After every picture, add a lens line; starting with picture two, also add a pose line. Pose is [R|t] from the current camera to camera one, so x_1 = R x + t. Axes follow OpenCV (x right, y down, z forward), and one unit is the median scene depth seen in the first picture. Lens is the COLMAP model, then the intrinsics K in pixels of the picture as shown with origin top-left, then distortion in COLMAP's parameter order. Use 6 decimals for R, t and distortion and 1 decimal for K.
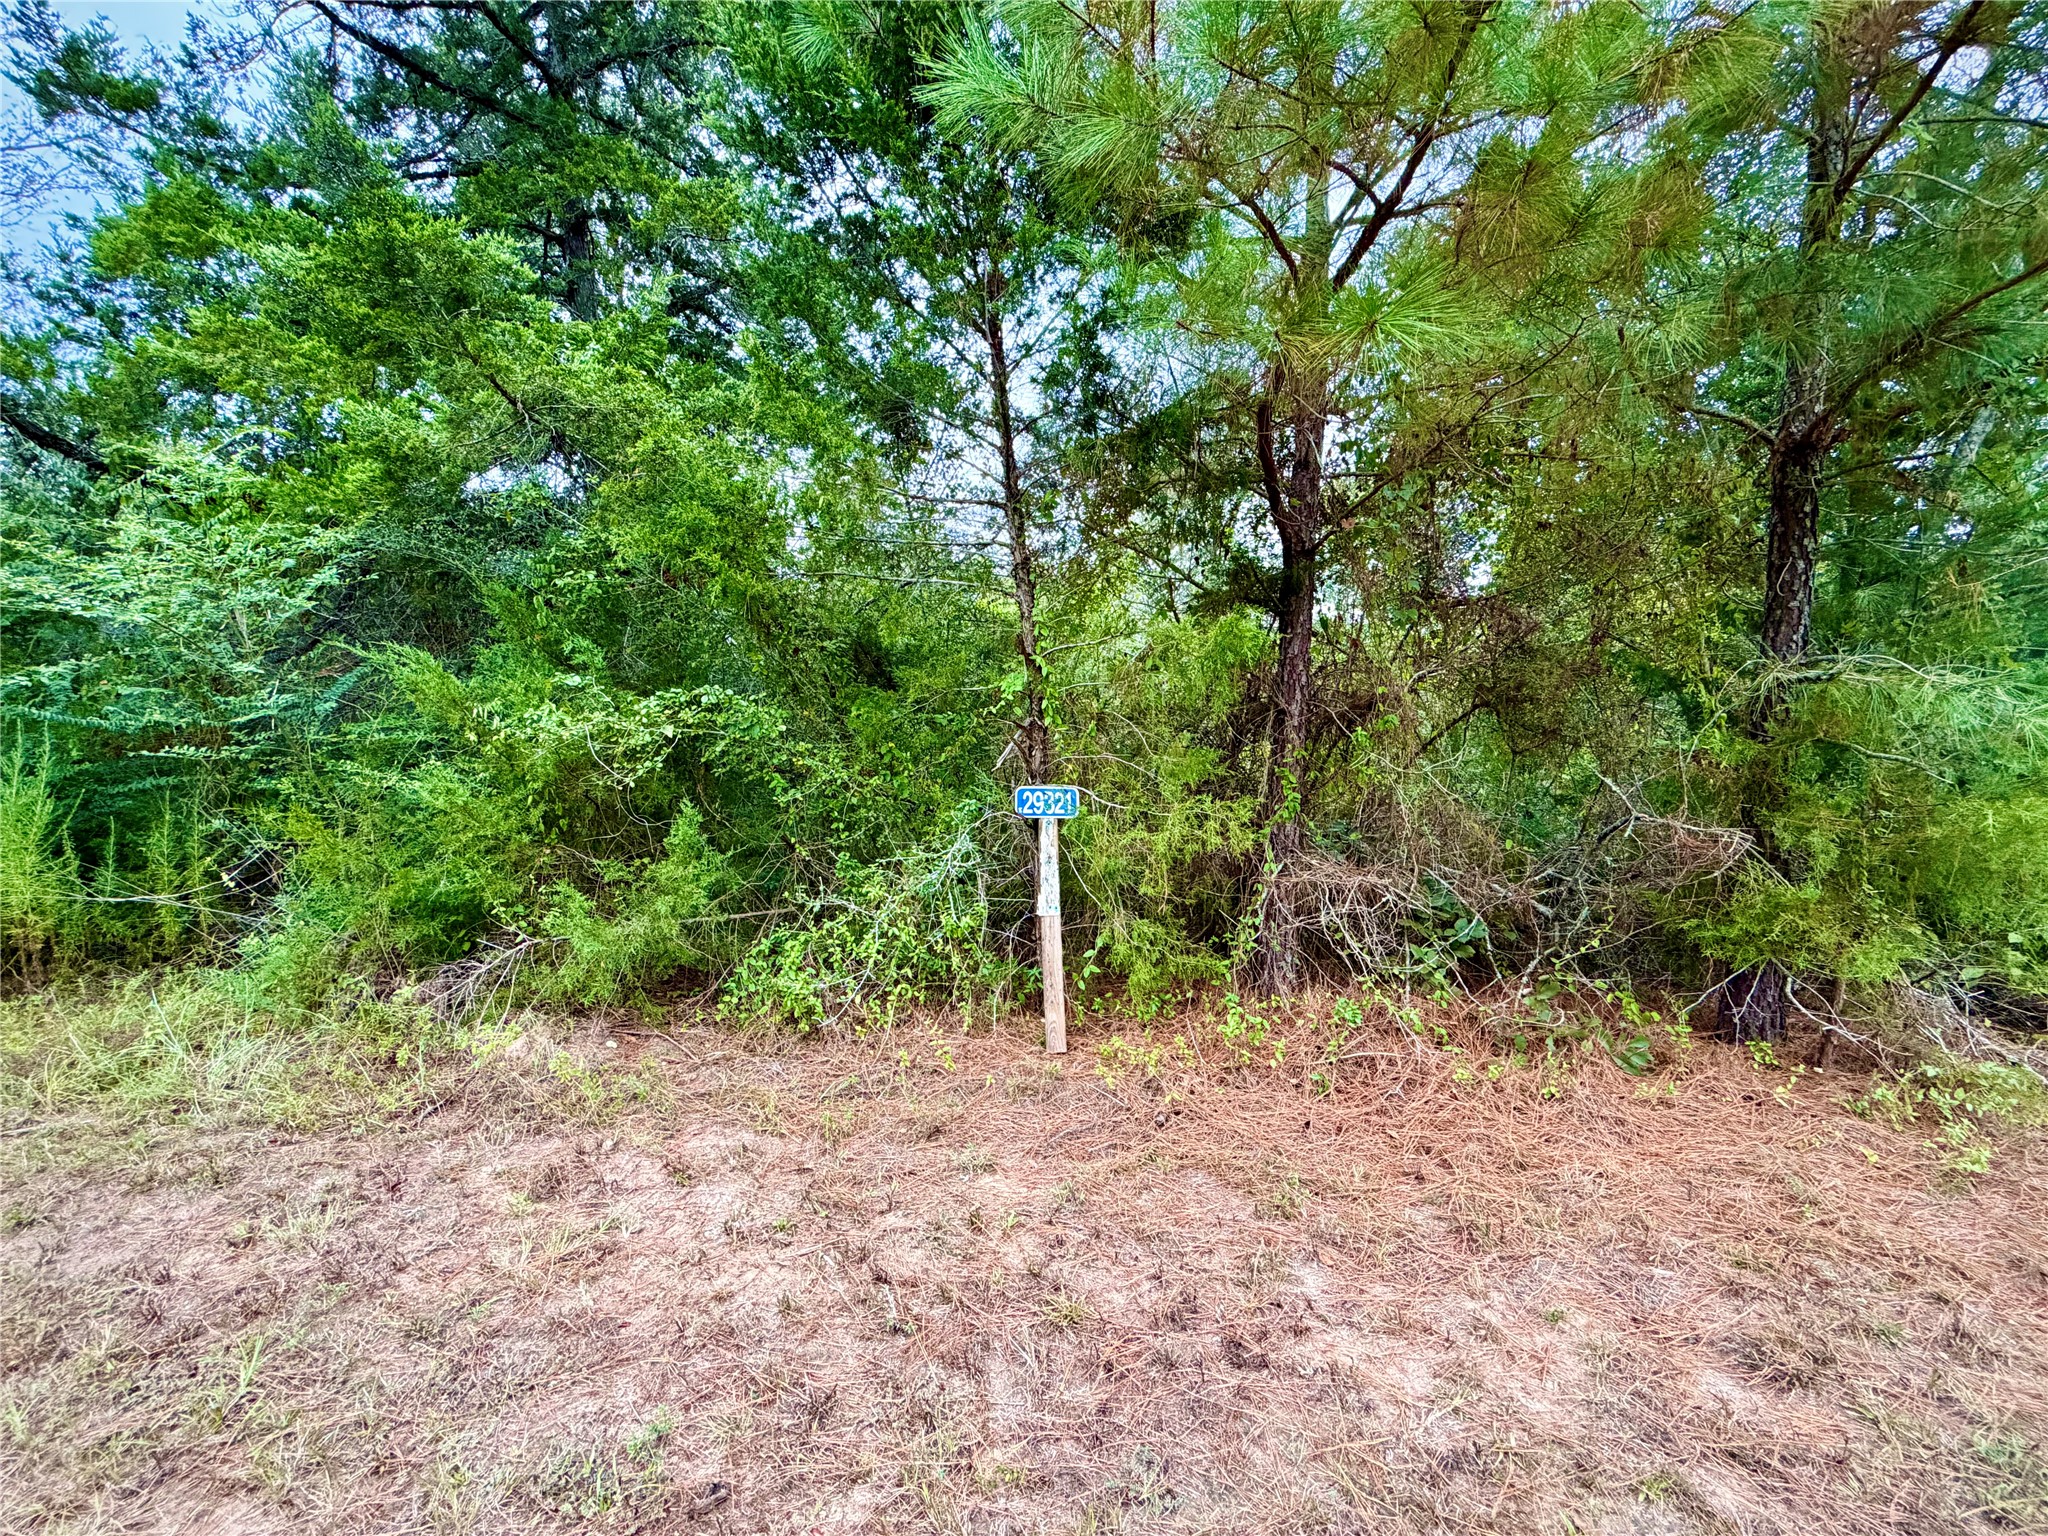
lens RADIAL K [[812.2, 0, 1024.0], [0, 812.2, 768.0], [0, 0, 1]] dist [-0.001670, -0.000515]
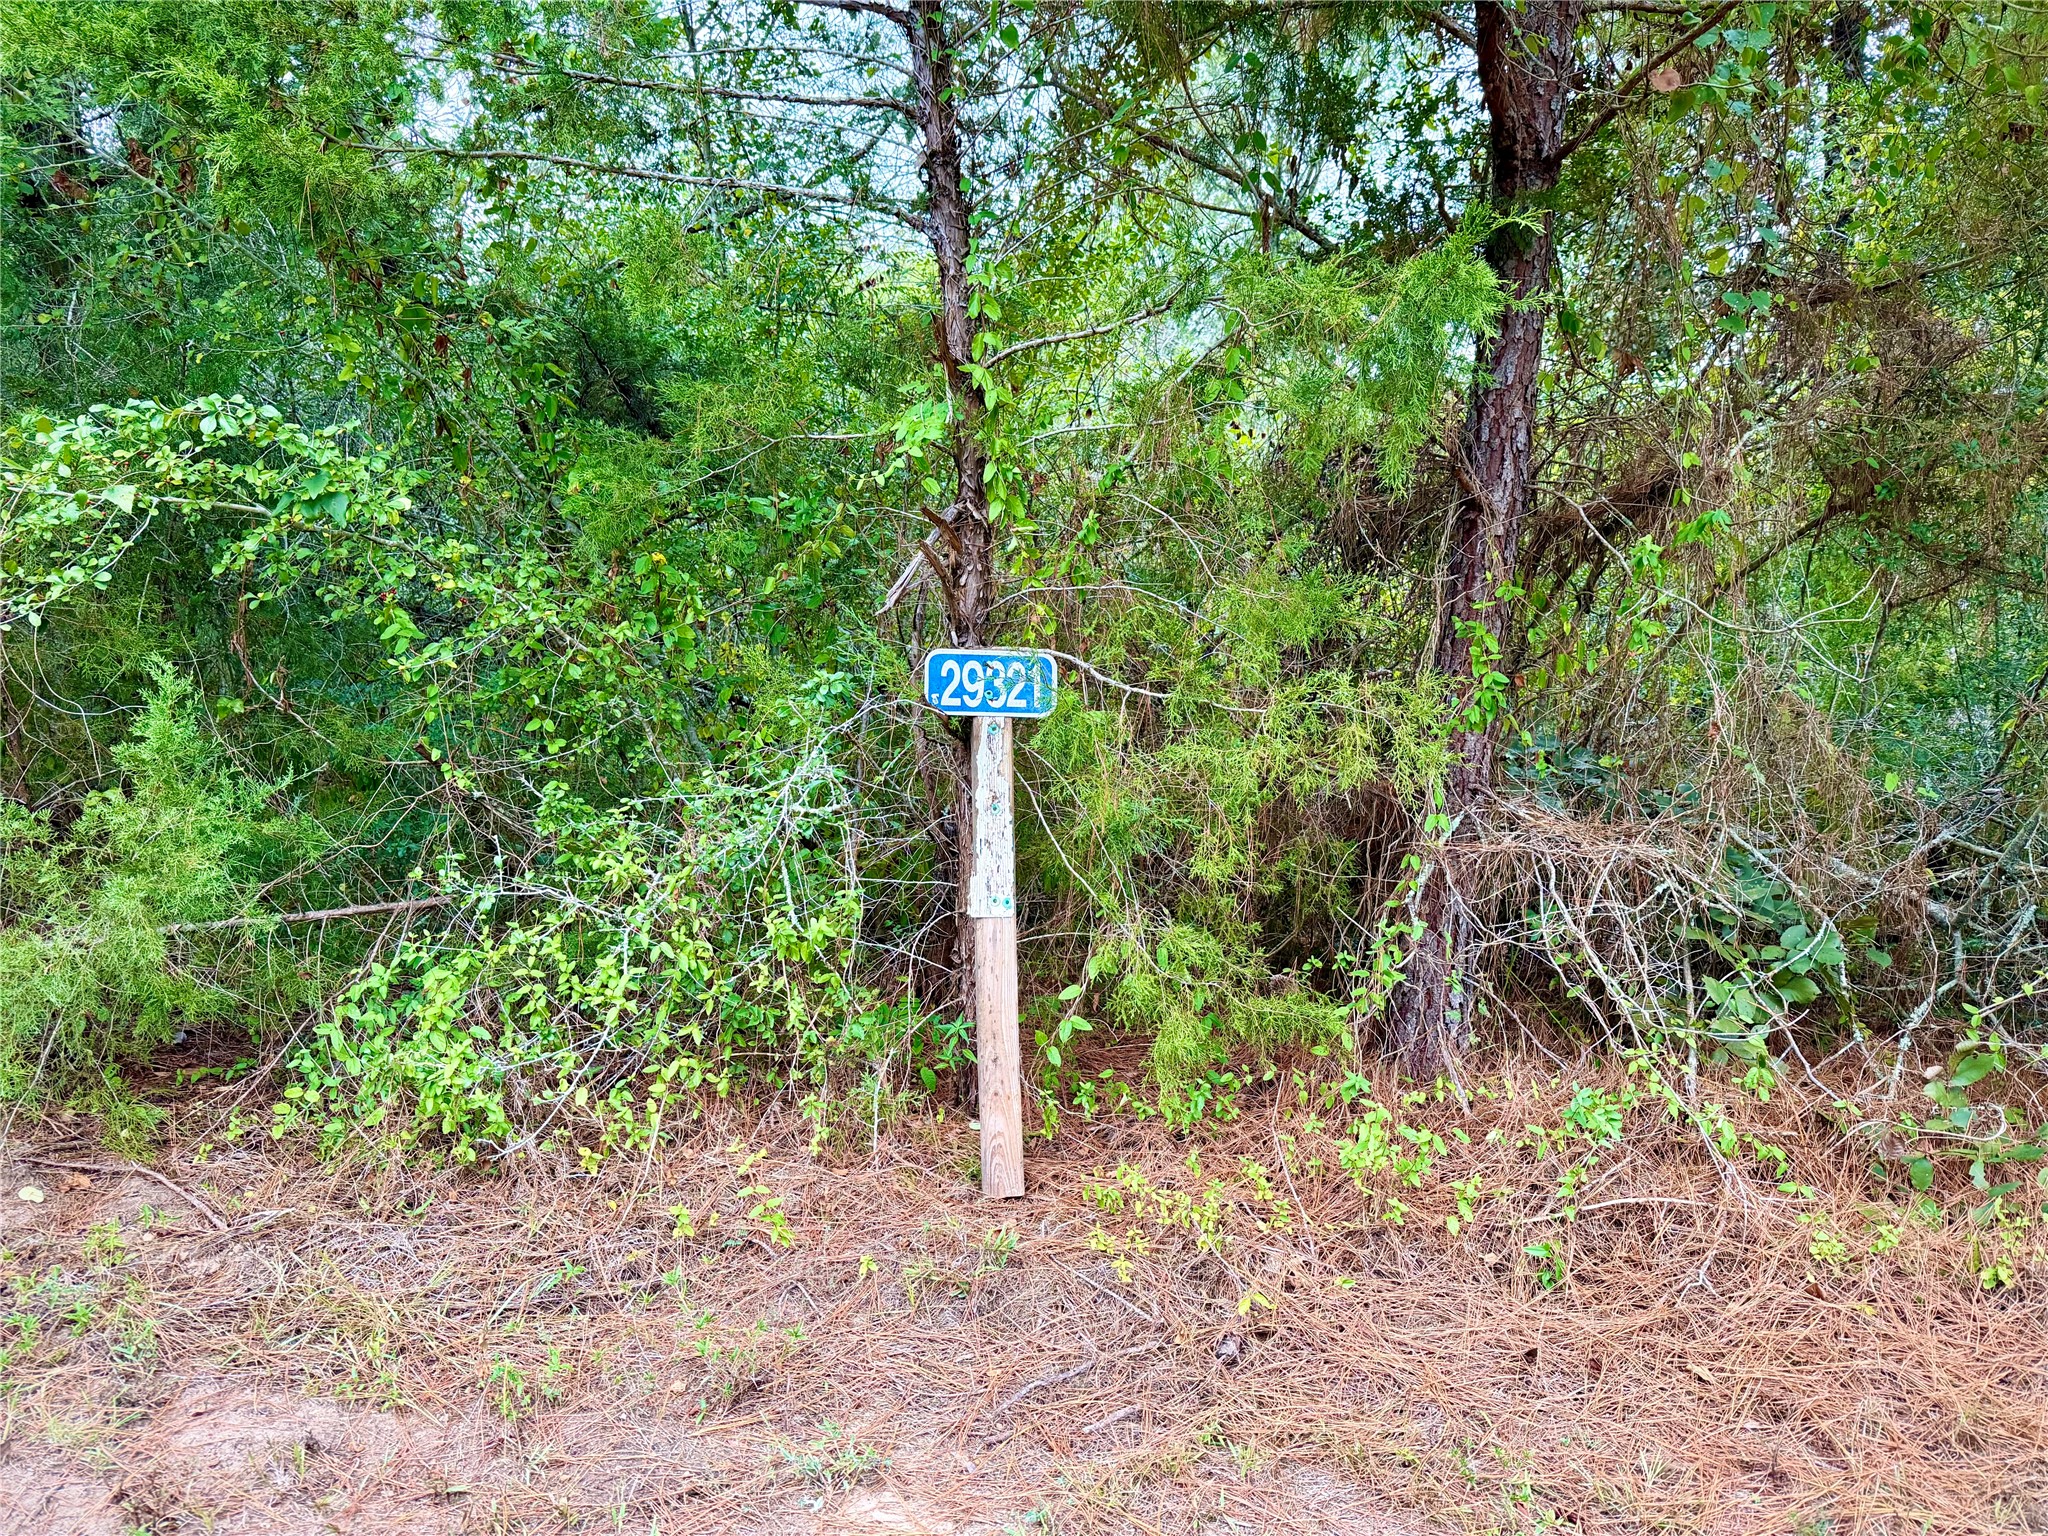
lens RADIAL K [[1421.1, 0, 1027.3], [0, 1421.1, 780.2], [0, 0, 1]] dist [0.125766, -0.168766]
pose [[0.996587, 0.011976, 0.081670, -0.017932], [-0.020039, 0.994922, 0.098635, 0.015925], [-0.080074, -0.099935, 0.991767, 0.160963]]
